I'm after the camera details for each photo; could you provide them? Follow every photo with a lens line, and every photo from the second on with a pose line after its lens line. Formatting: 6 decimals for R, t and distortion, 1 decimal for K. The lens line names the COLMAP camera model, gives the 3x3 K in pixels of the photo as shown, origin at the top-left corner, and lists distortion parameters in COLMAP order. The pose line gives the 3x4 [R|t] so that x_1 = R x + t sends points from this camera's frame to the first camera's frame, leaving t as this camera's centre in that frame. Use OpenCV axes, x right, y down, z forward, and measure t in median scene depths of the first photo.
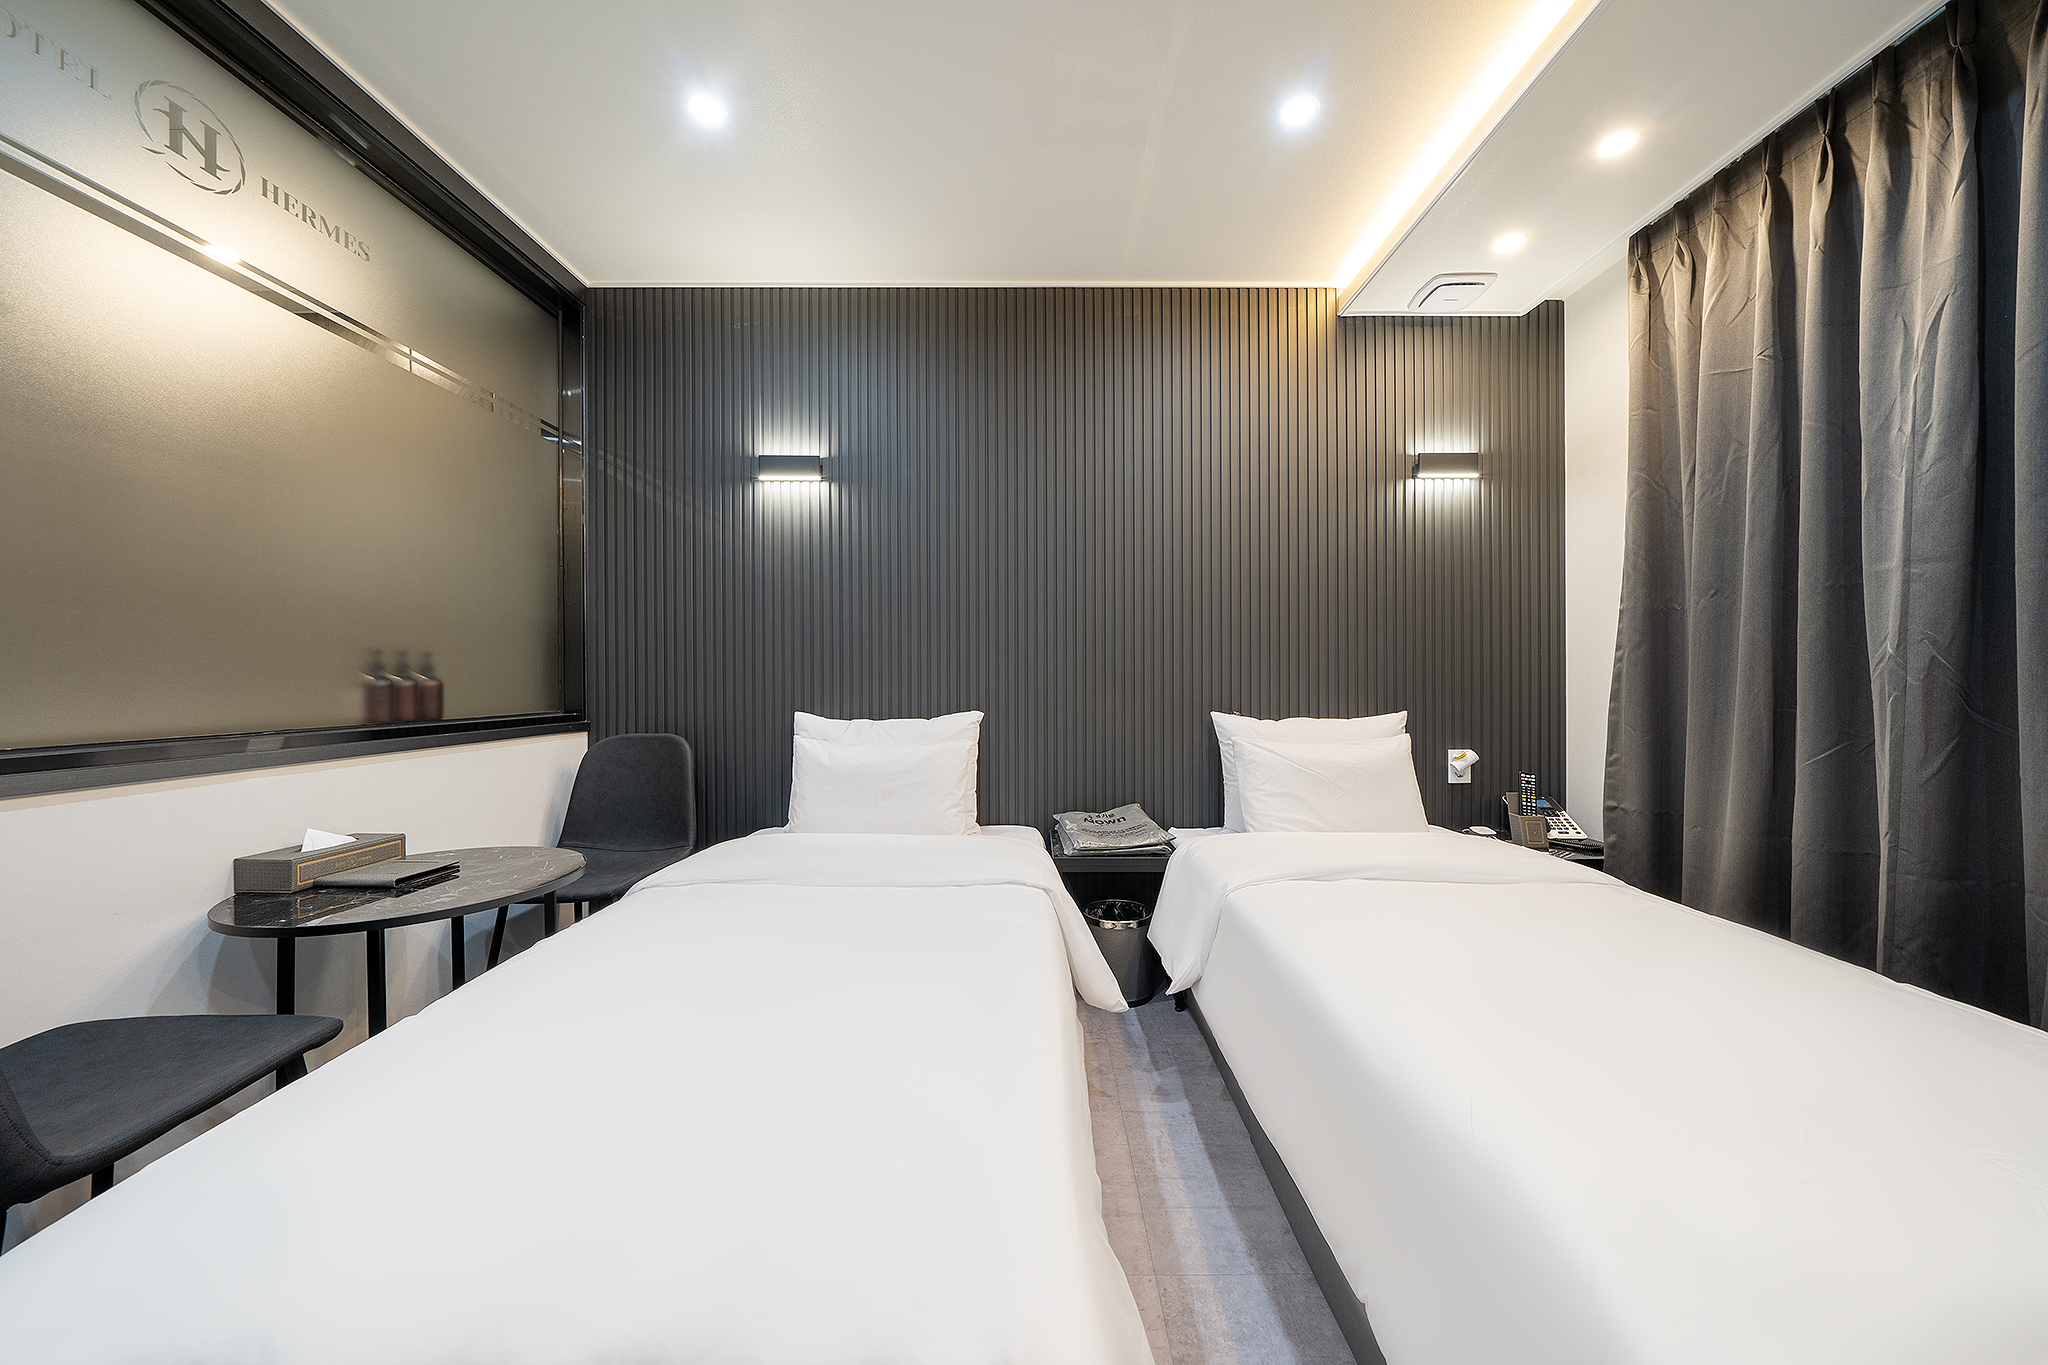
lens RADIAL K [[704.5, 0, 1026.7], [0, 704.5, 688.7], [0, 0, 1]] dist [-0.005405, 0.000107]
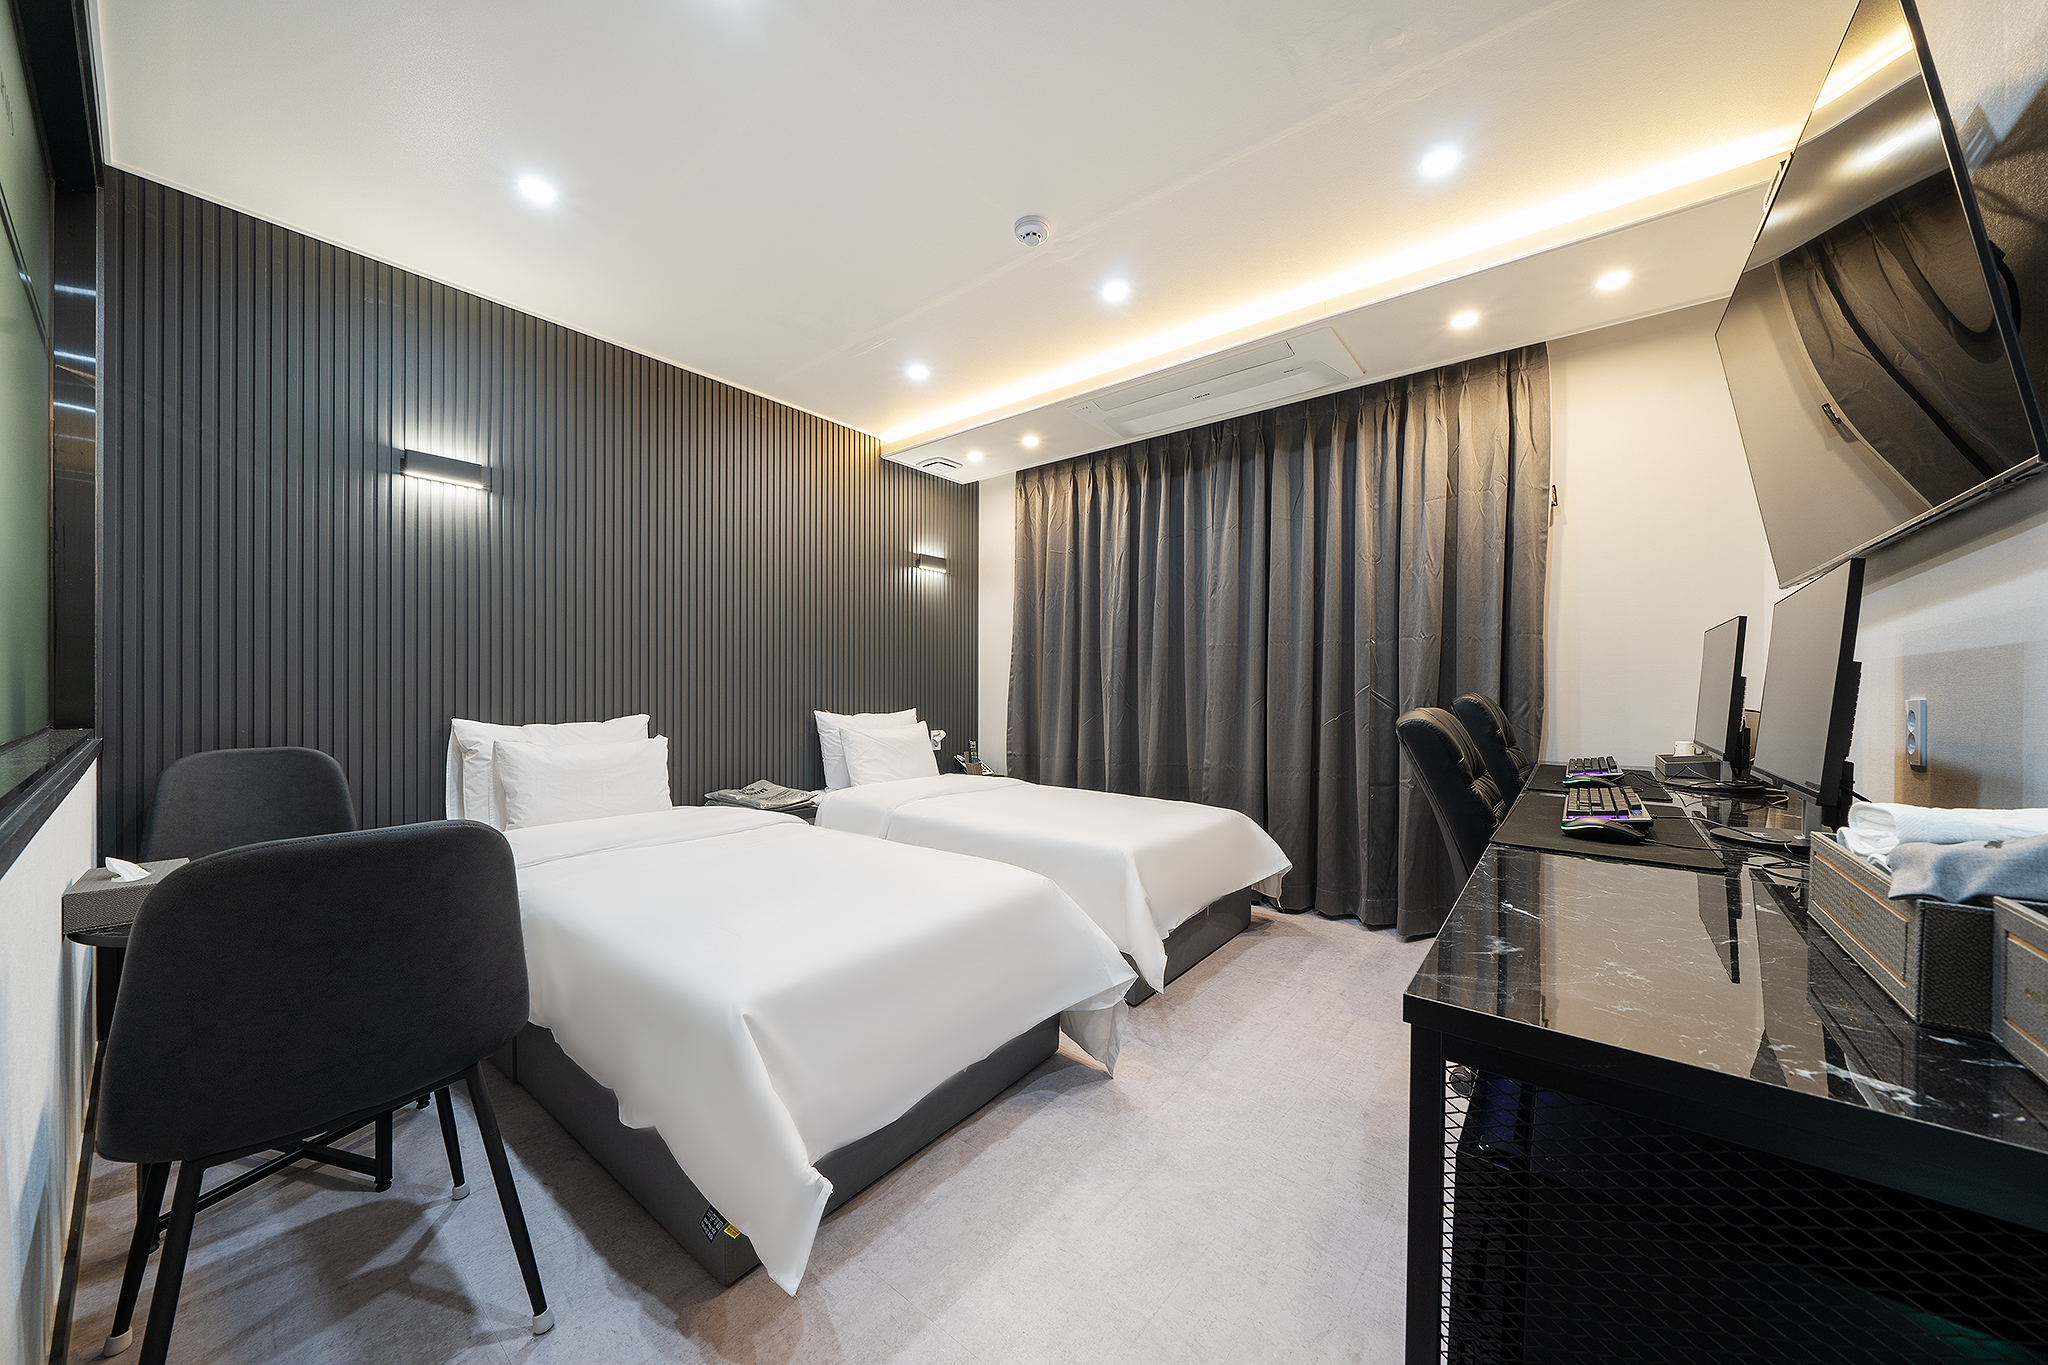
lens RADIAL K [[710.2, 0, 1001.8], [0, 710.2, 702.1], [0, 0, 1]] dist [-0.005755, -0.000042]
pose [[0.645779, -0.008598, 0.763476, -0.671126], [0.002368, 0.999954, 0.009259, 0.002907], [-0.763521, -0.004171, 0.645770, -0.262362]]
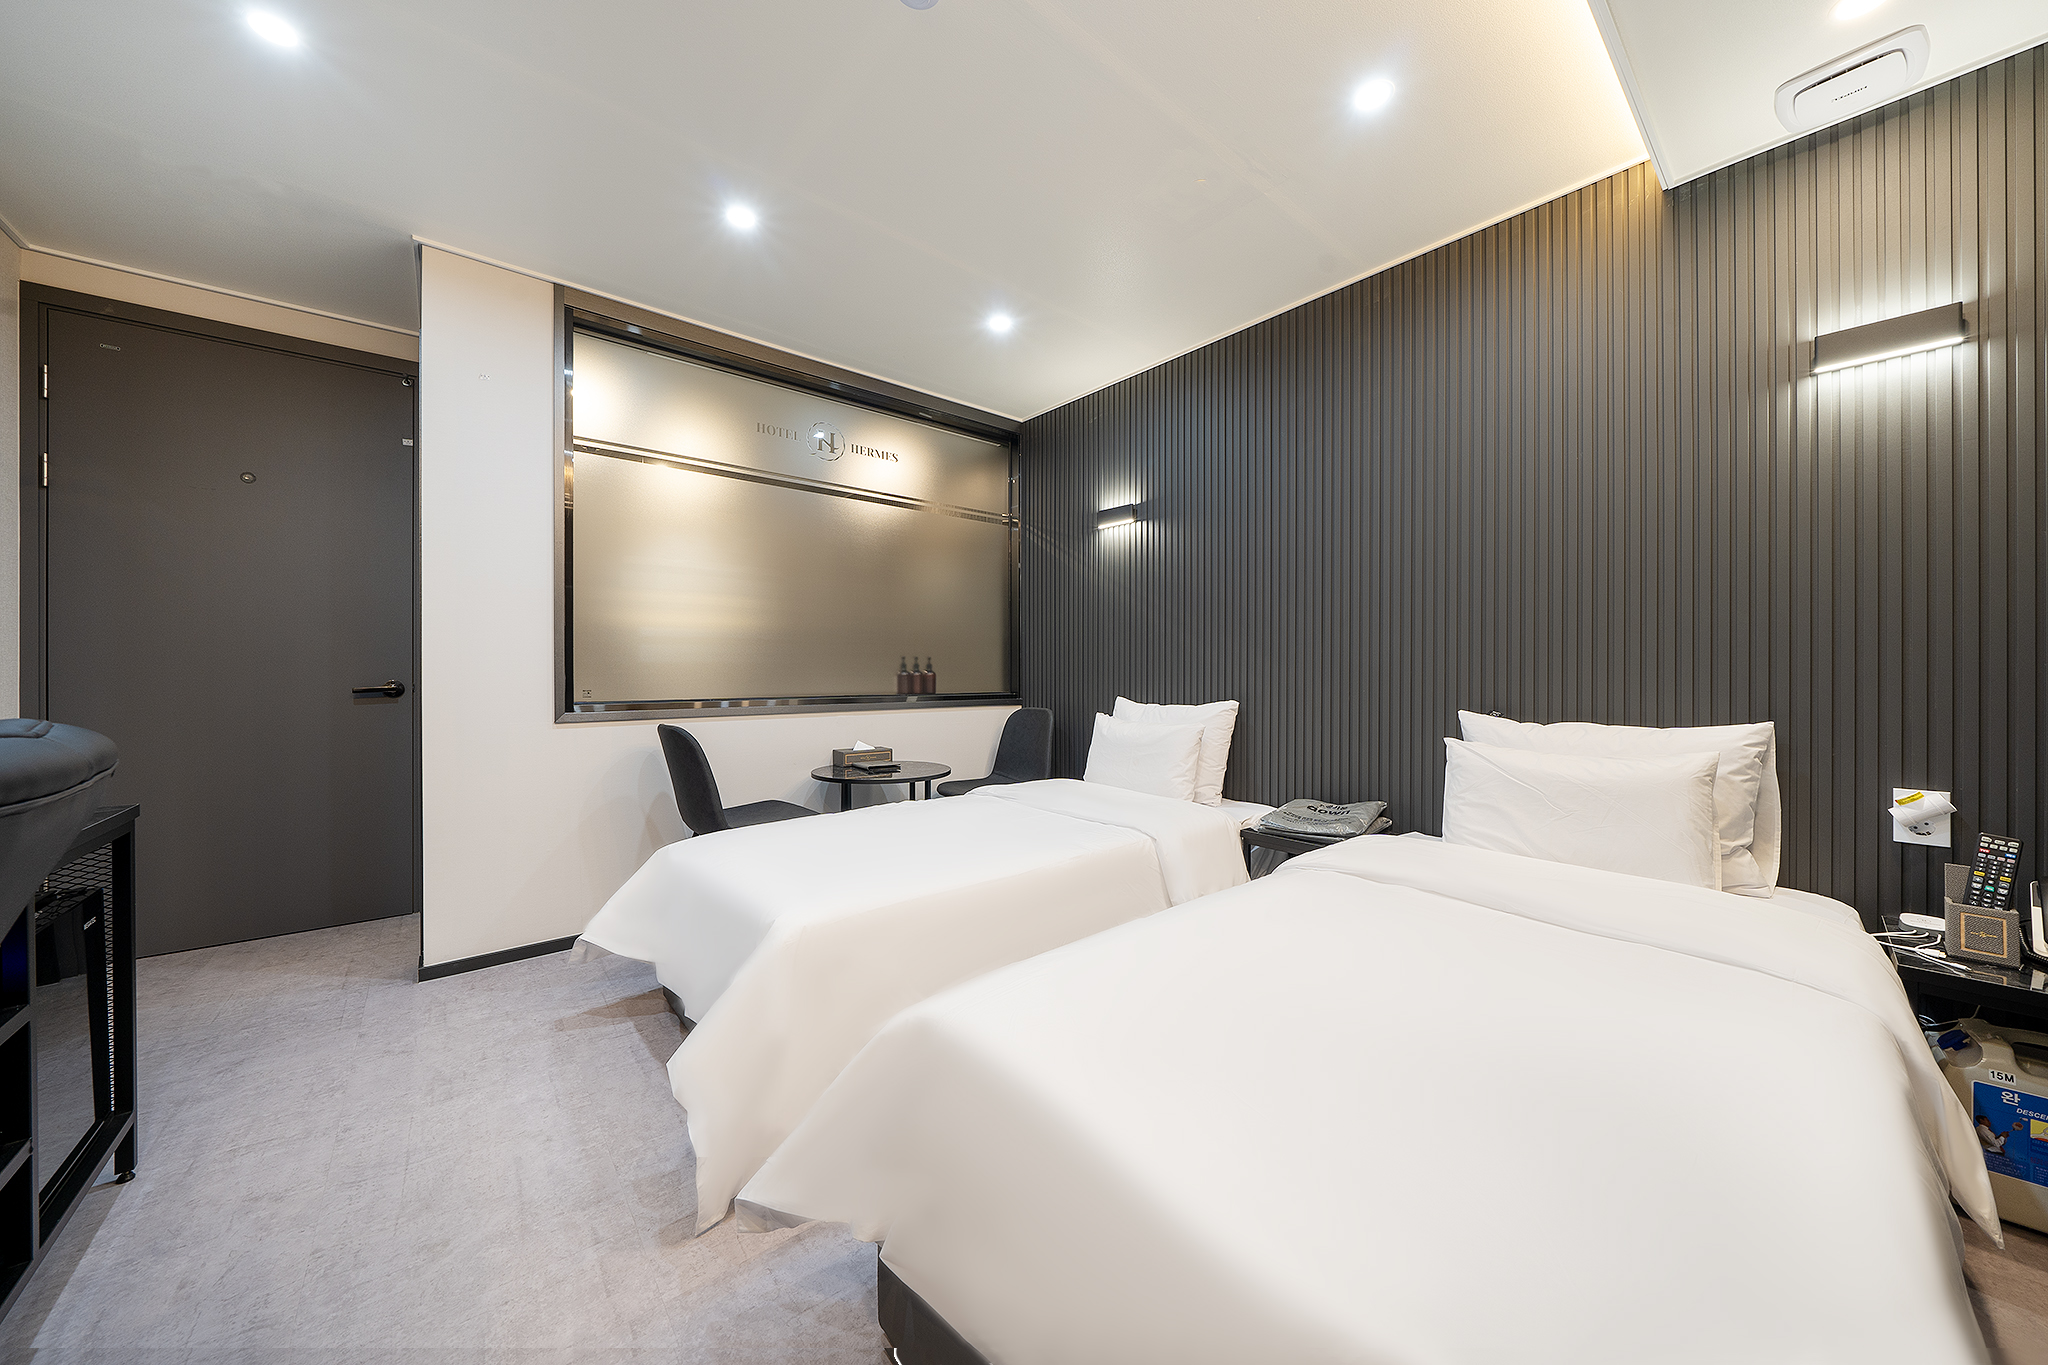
lens RADIAL K [[696.7, 0, 1020.5], [0, 696.7, 667.1], [0, 0, 1]] dist [-0.005050, 0.000149]
pose [[0.639232, -0.003156, -0.769007, 0.655215], [-0.013583, 0.999789, -0.015394, -0.000341], [0.768894, 0.020286, 0.639055, 0.006106]]
